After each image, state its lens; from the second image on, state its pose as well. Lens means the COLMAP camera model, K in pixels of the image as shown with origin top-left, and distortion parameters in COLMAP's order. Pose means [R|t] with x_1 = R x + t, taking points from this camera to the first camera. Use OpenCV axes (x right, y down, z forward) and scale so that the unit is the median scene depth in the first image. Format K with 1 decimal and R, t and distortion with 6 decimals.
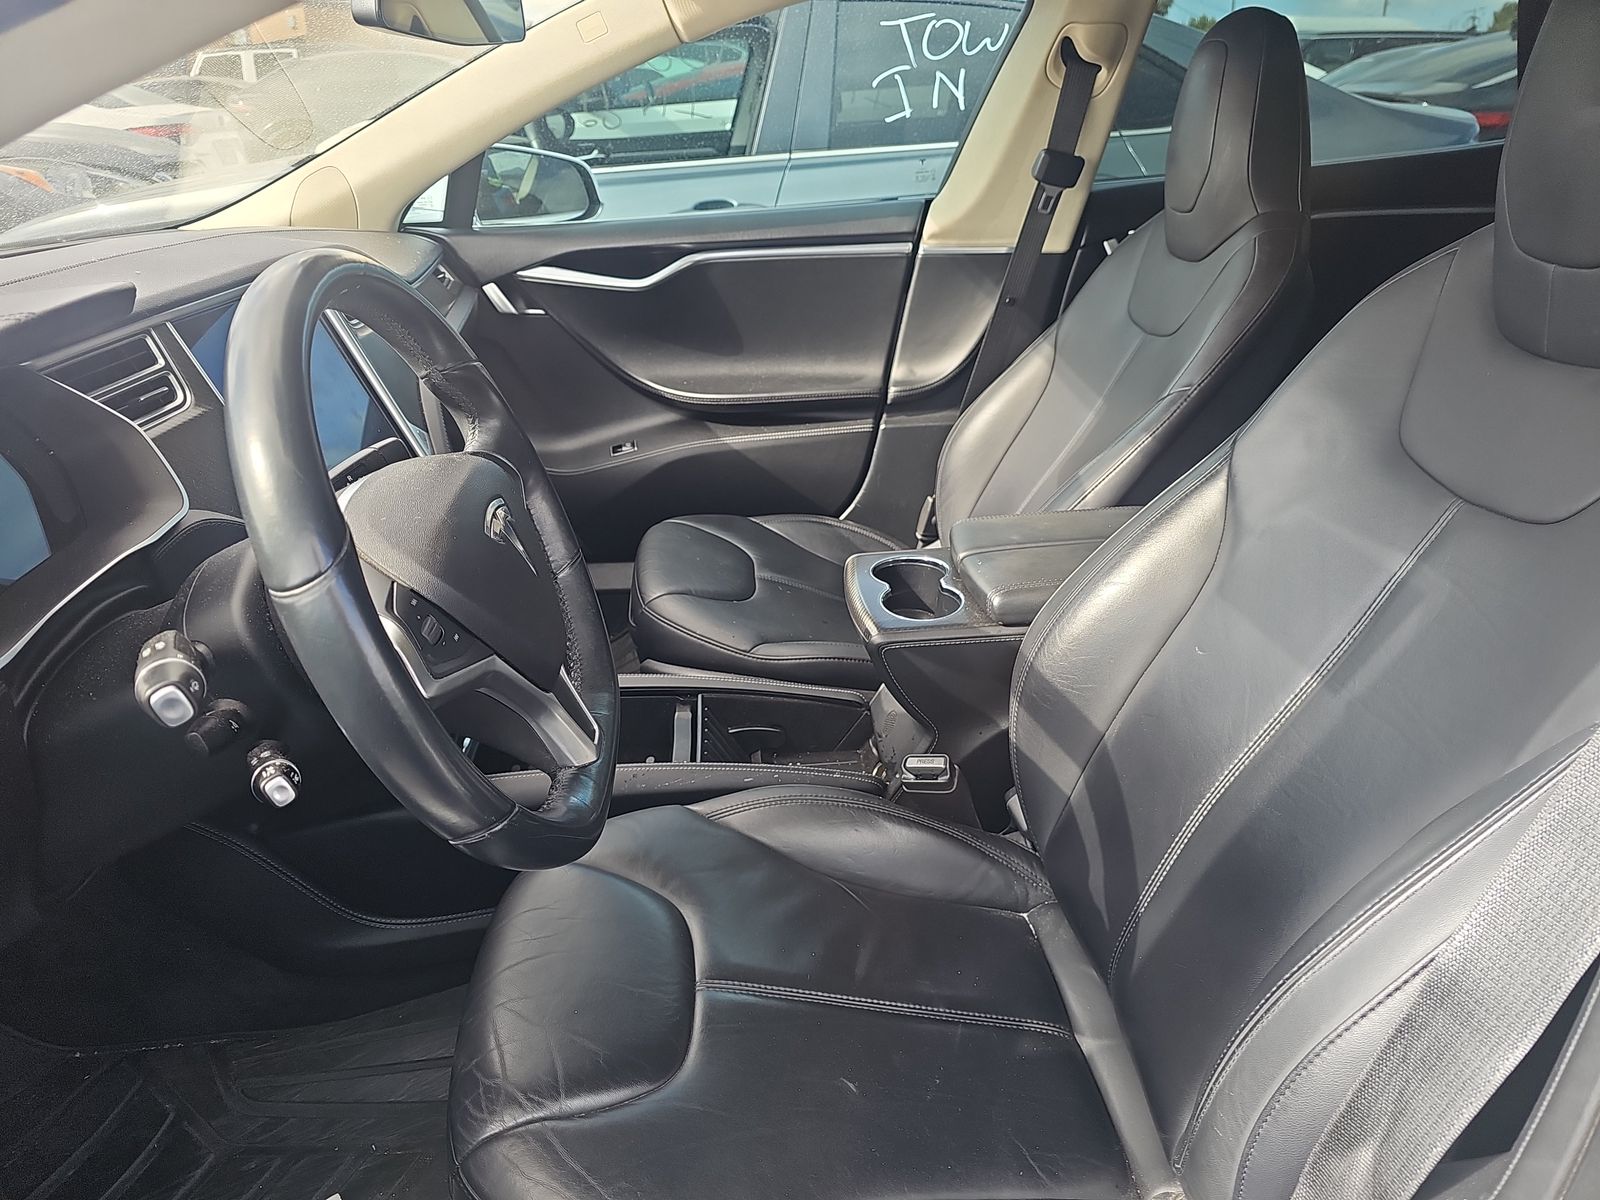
lens RADIAL K [[1051.6, 0, 800.0], [0, 1051.6, 600.0], [0, 0, 1]] dist [0.056846, -0.059174]
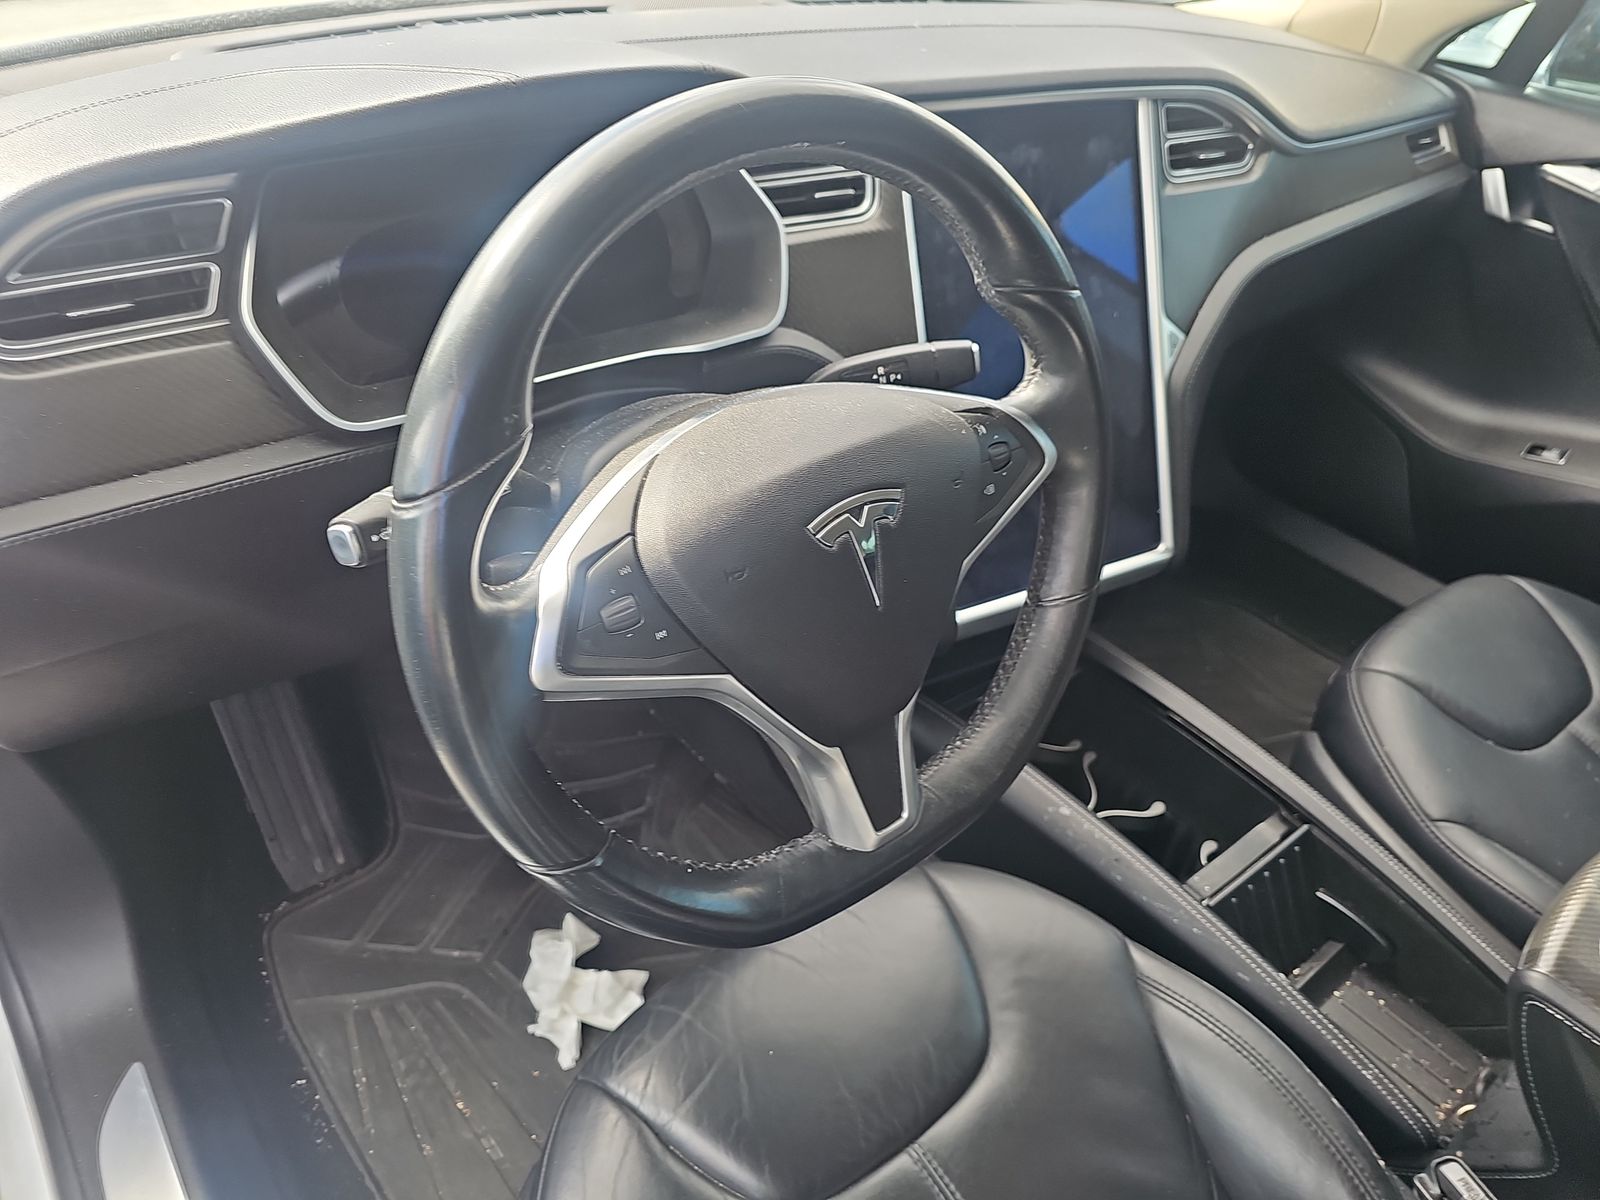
lens RADIAL K [[1079.1, 0, 800.0], [0, 1079.1, 600.0], [0, 0, 1]] dist [0.025179, -0.025725]
pose [[0.550122, 0.541301, -0.635892, 0.073276], [-0.431982, 0.836134, 0.338040, -0.101139], [0.714673, 0.088731, 0.693808, 0.183150]]
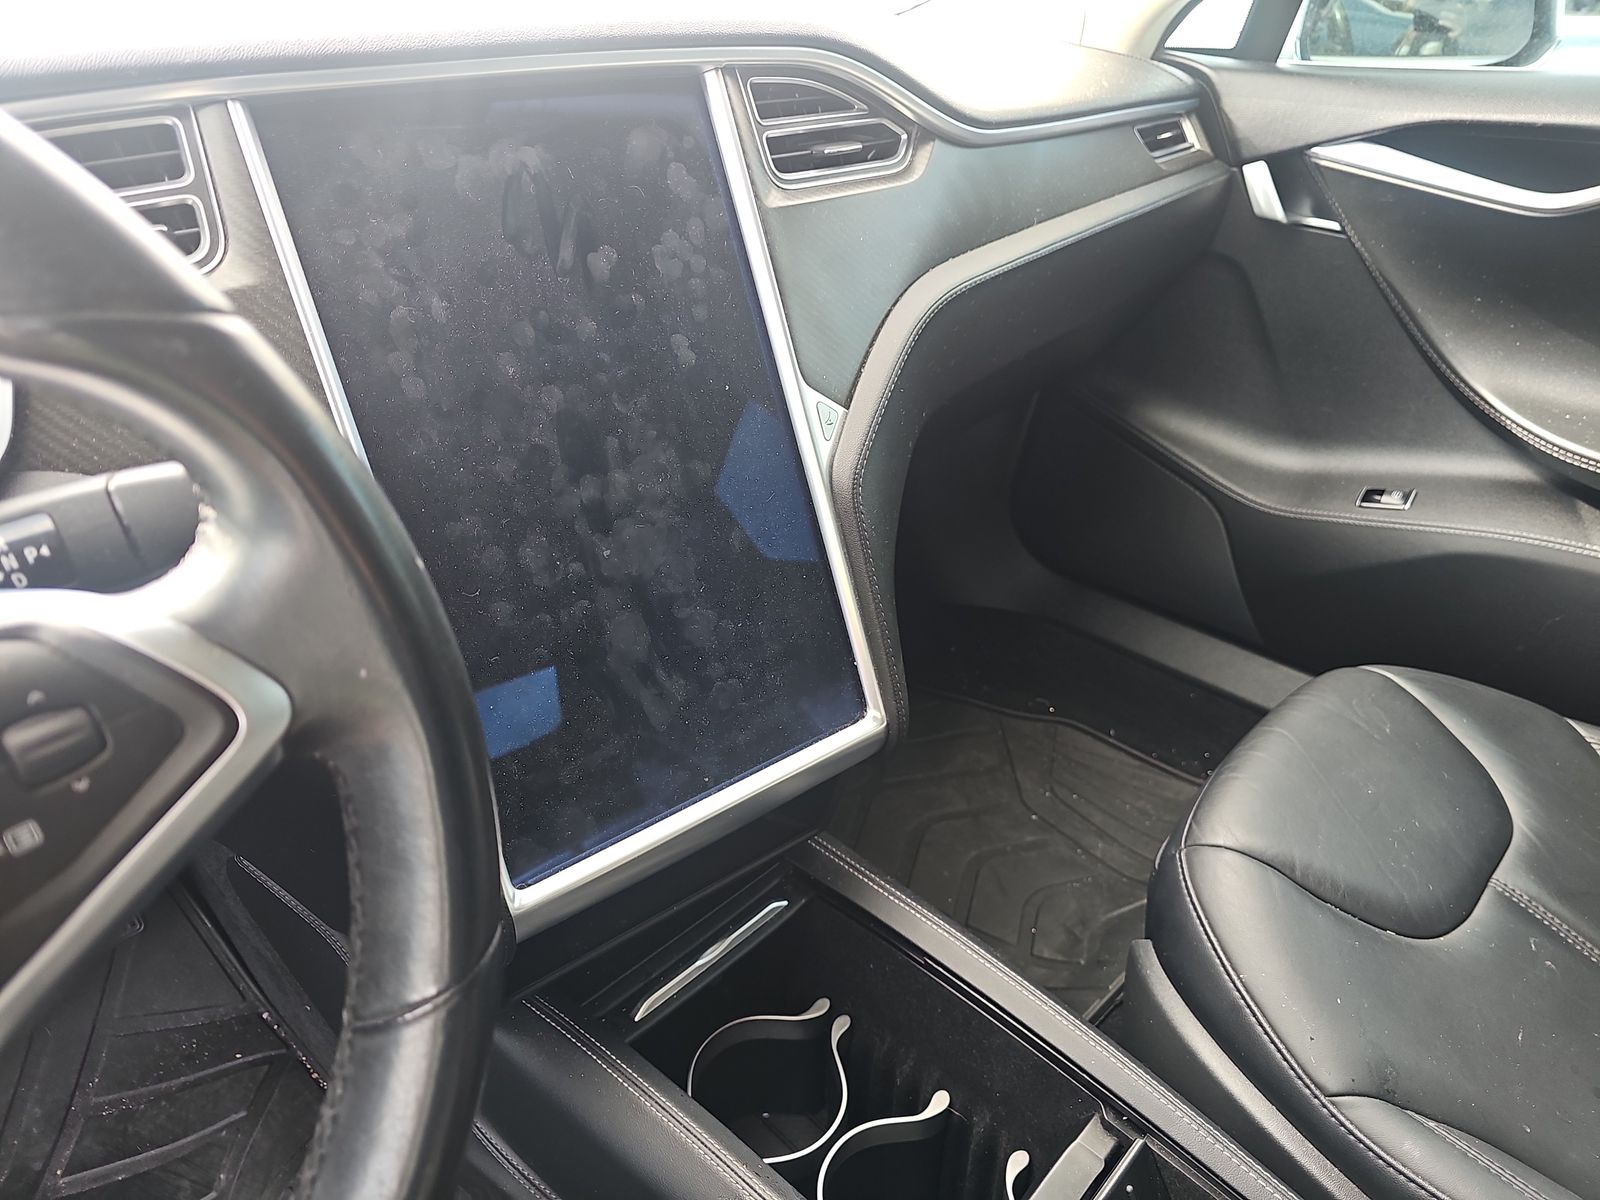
lens RADIAL K [[1051.6, 0, 800.0], [0, 1051.6, 600.0], [0, 0, 1]] dist [0.056846, -0.059174]
pose [[0.664472, 0.389661, -0.637685, 0.004098], [-0.328913, 0.918700, 0.218647, -0.125728], [0.671039, 0.064458, 0.738615, 0.424230]]
